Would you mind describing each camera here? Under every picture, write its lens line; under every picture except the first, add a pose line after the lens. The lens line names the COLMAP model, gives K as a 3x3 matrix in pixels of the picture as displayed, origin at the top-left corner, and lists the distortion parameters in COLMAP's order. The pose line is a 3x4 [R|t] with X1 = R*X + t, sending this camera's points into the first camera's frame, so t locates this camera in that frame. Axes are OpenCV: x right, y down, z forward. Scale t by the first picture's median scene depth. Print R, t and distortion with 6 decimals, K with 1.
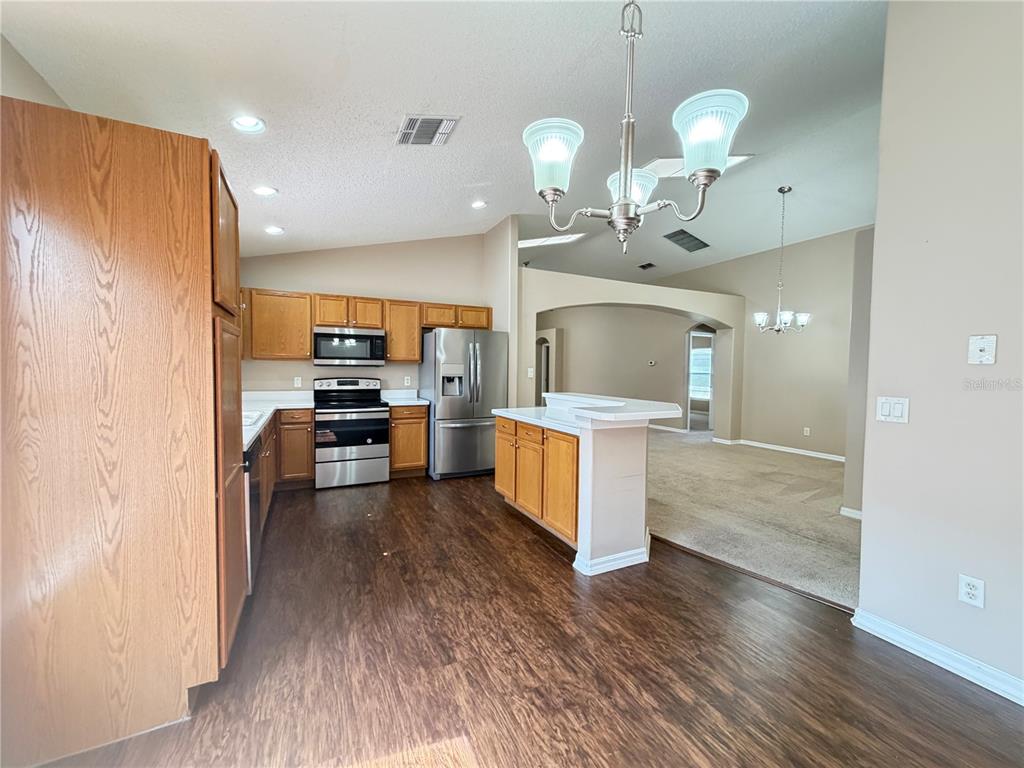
lens RADIAL K [[409.2, 0, 512.0], [0, 409.2, 384.0], [0, 0, 1]] dist [-0.000549, 0.000105]
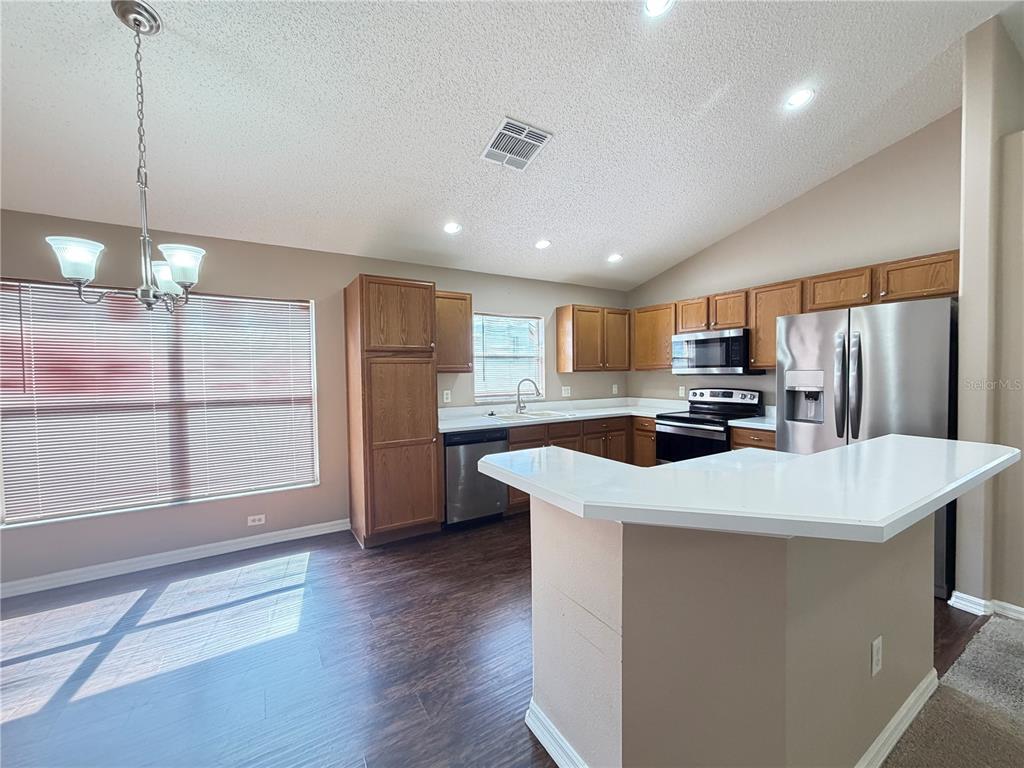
lens RADIAL K [[409.2, 0, 512.0], [0, 409.2, 384.0], [0, 0, 1]] dist [-0.000549, 0.000105]
pose [[0.082427, 0.010797, -0.996539, 0.494233], [-0.026176, 0.999620, 0.008666, -0.023961], [0.996253, 0.025371, 0.082679, 0.571704]]
